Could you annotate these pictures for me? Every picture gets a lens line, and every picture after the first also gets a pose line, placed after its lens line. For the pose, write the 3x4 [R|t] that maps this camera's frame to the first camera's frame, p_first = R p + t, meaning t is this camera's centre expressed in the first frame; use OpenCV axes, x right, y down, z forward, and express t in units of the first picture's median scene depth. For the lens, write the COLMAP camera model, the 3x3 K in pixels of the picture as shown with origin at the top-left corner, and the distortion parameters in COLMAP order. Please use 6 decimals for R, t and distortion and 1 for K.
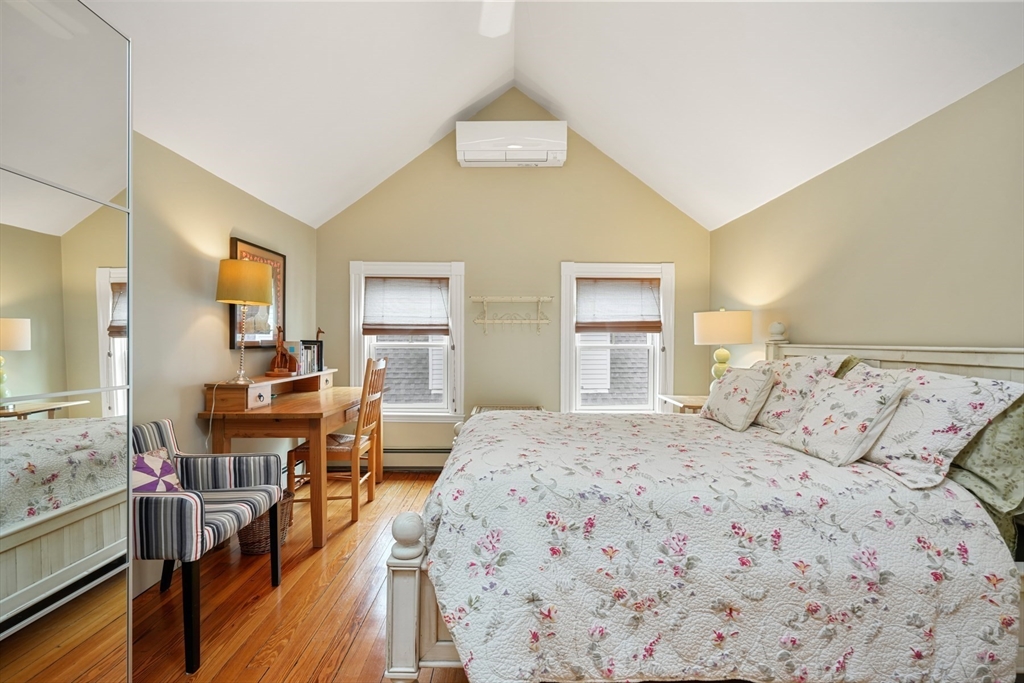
lens RADIAL K [[428.4, 0, 512.0], [0, 428.4, 341.5], [0, 0, 1]] dist [-0.001800, 0.000071]
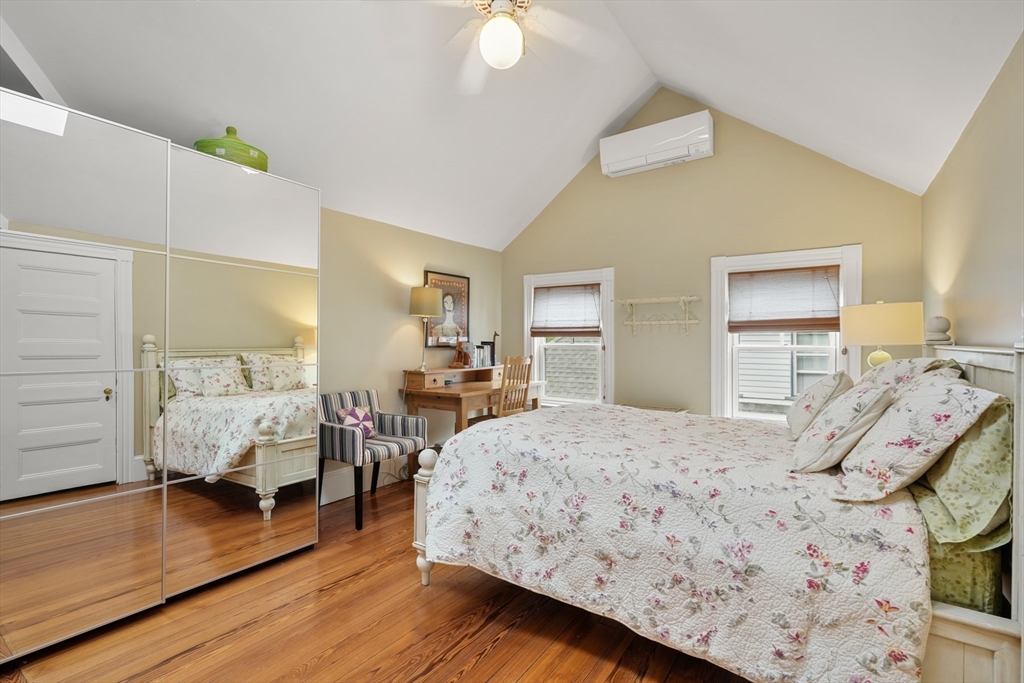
lens RADIAL K [[465.2, 0, 515.5], [0, 465.2, 339.9], [0, 0, 1]] dist [-0.000068, -0.000878]
pose [[0.821364, -0.003756, -0.570393, 0.924237], [-0.000424, 0.999974, -0.007196, 0.006018], [0.570405, 0.006153, 0.821341, -0.217415]]
